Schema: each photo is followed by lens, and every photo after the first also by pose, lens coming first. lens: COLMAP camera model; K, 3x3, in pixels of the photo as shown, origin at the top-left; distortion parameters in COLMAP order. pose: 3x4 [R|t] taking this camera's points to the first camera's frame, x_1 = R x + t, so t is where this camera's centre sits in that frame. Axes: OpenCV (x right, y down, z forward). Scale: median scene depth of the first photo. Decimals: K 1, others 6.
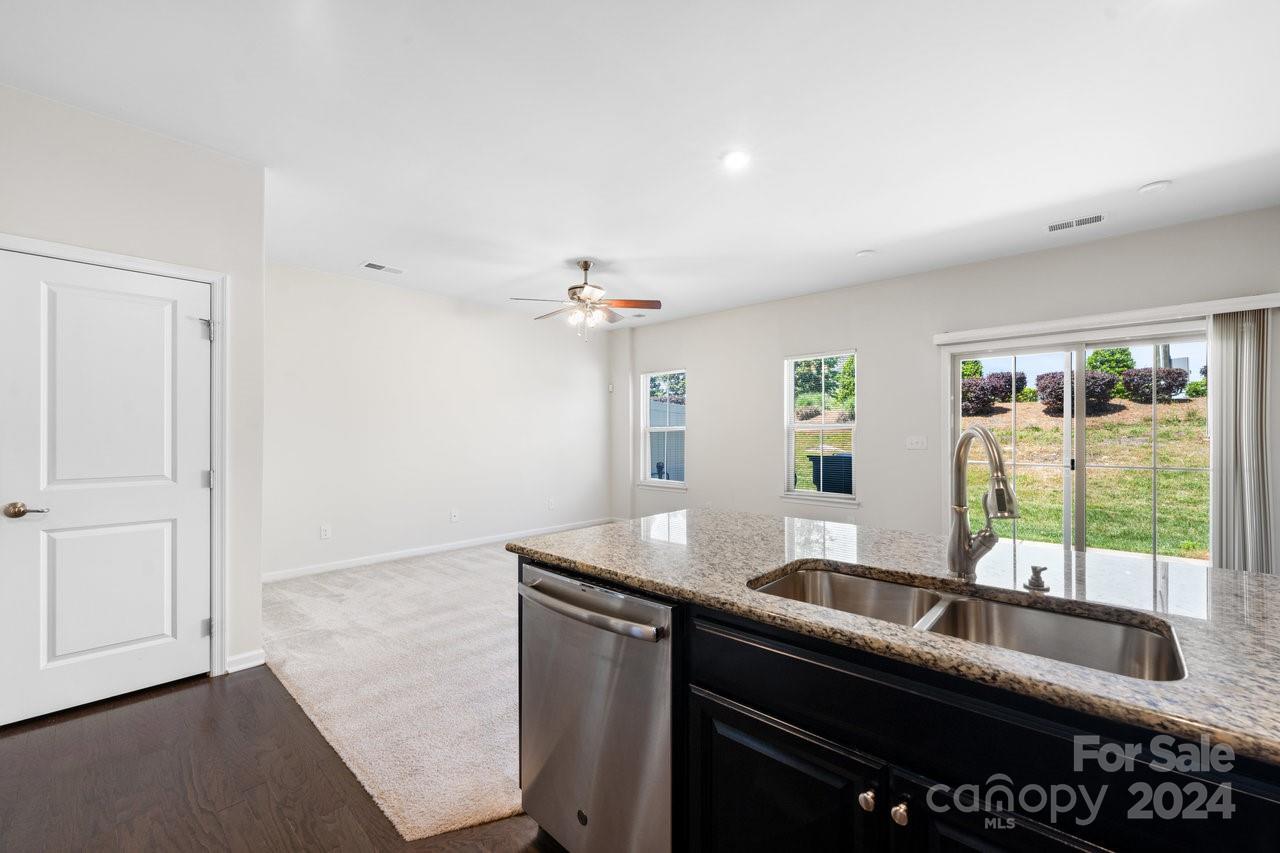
lens RADIAL K [[515.1, 0, 640.7], [0, 515.1, 430.8], [0, 0, 1]] dist [-0.000142, -0.000081]
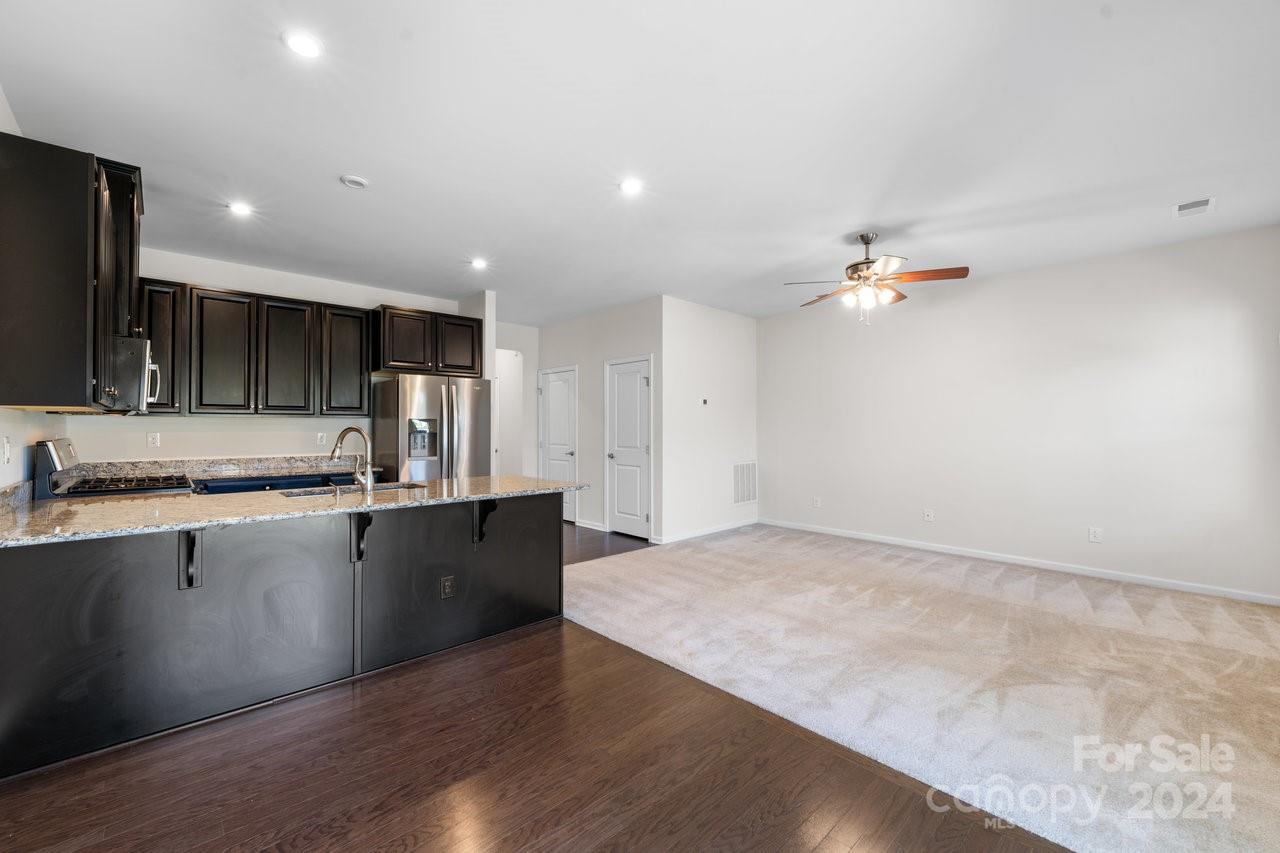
lens RADIAL K [[512.0, 0, 640.0], [0, 512.0, 426.5], [0, 0, 1]] dist [0.000110, 0.000003]
pose [[-0.076714, -0.003620, -0.997047, 1.219037], [0.005413, 0.999977, -0.004047, 0.002382], [0.997038, -0.005707, -0.076693, 1.055710]]
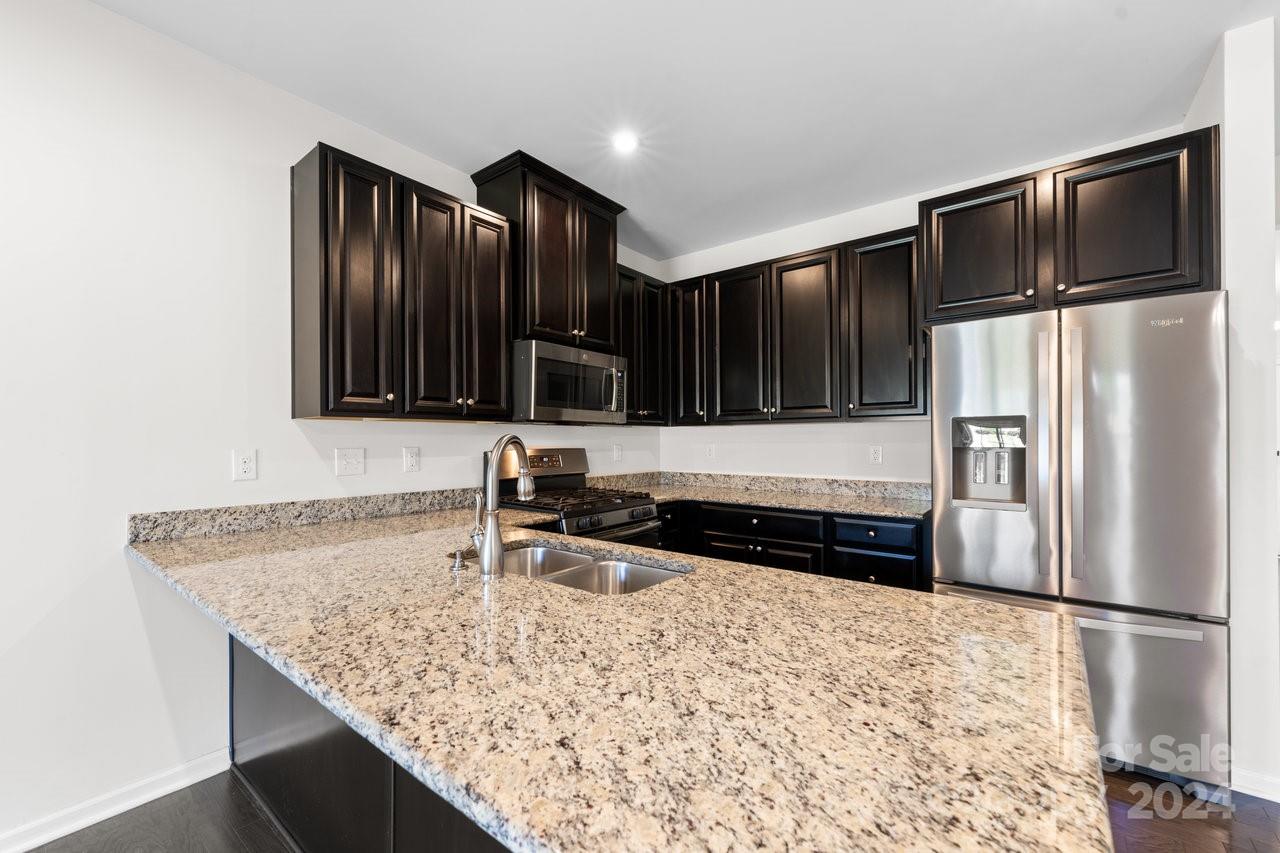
lens RADIAL K [[515.1, 0, 640.7], [0, 515.1, 430.8], [0, 0, 1]] dist [-0.000142, -0.000081]
pose [[-0.996963, 0.001480, -0.077856, 0.180532], [0.003340, 0.999712, -0.023759, 0.004795], [0.077799, -0.023947, -0.996681, 0.928542]]
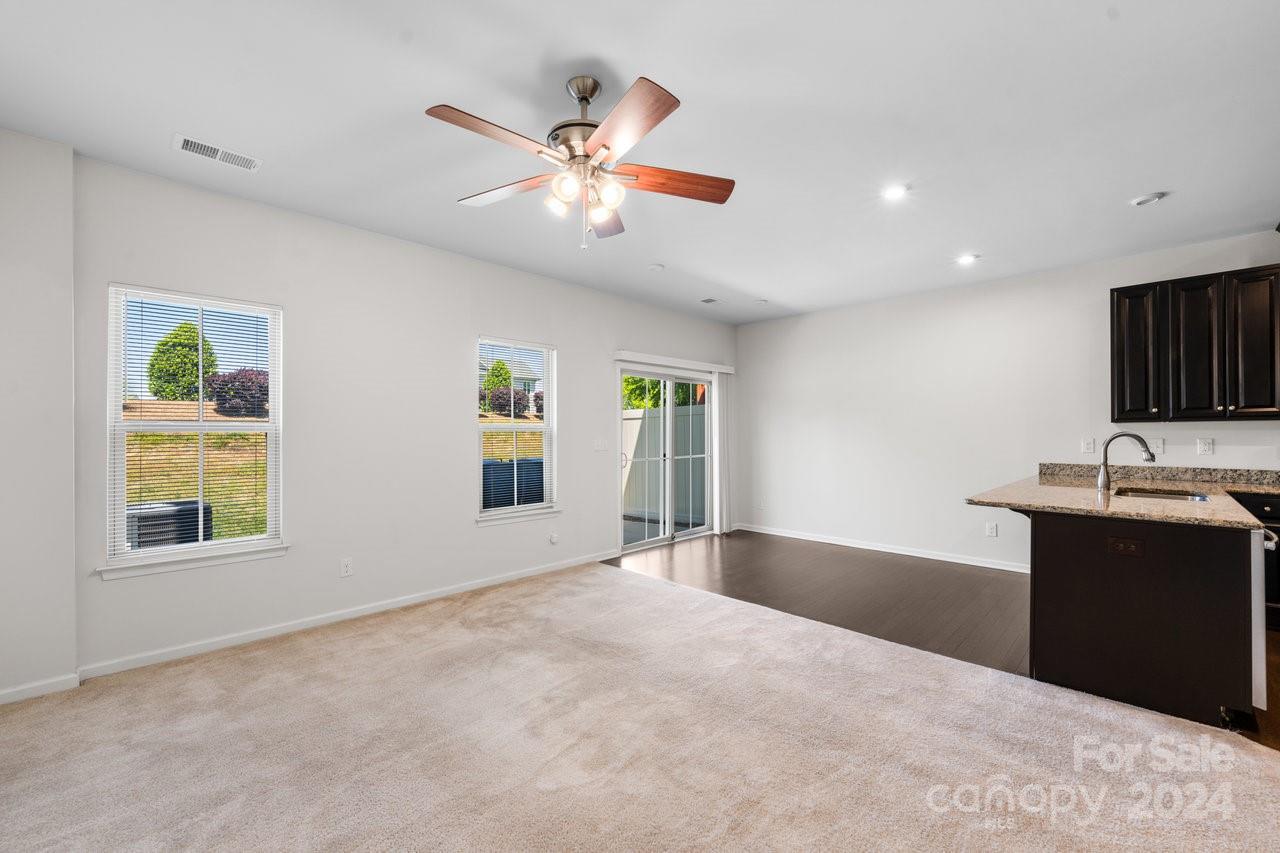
lens RADIAL K [[515.1, 0, 640.7], [0, 515.1, 430.8], [0, 0, 1]] dist [-0.000142, -0.000081]
pose [[0.039540, 0.009864, 0.999169, -0.908141], [-0.003667, 0.999946, -0.009726, 0.008699], [-0.999211, -0.003280, 0.039575, 1.439955]]
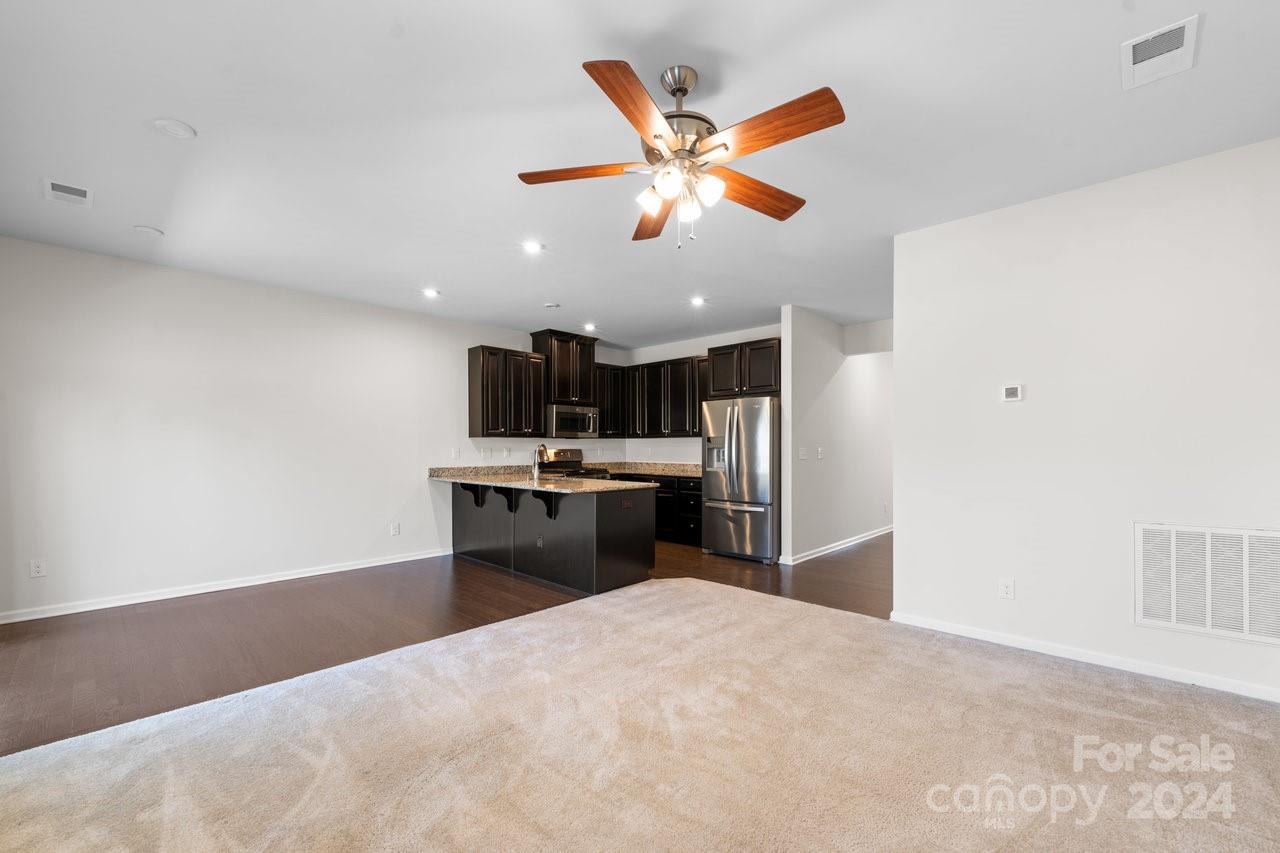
lens RADIAL K [[523.0, 0, 642.2], [0, 523.0, 449.0], [0, 0, 1]] dist [0.001009, 0.000004]
pose [[-0.999847, 0.001512, 0.017447, -0.124008], [0.001500, 0.999999, -0.000673, 0.017531], [-0.017448, -0.000646, -0.999848, 2.284144]]
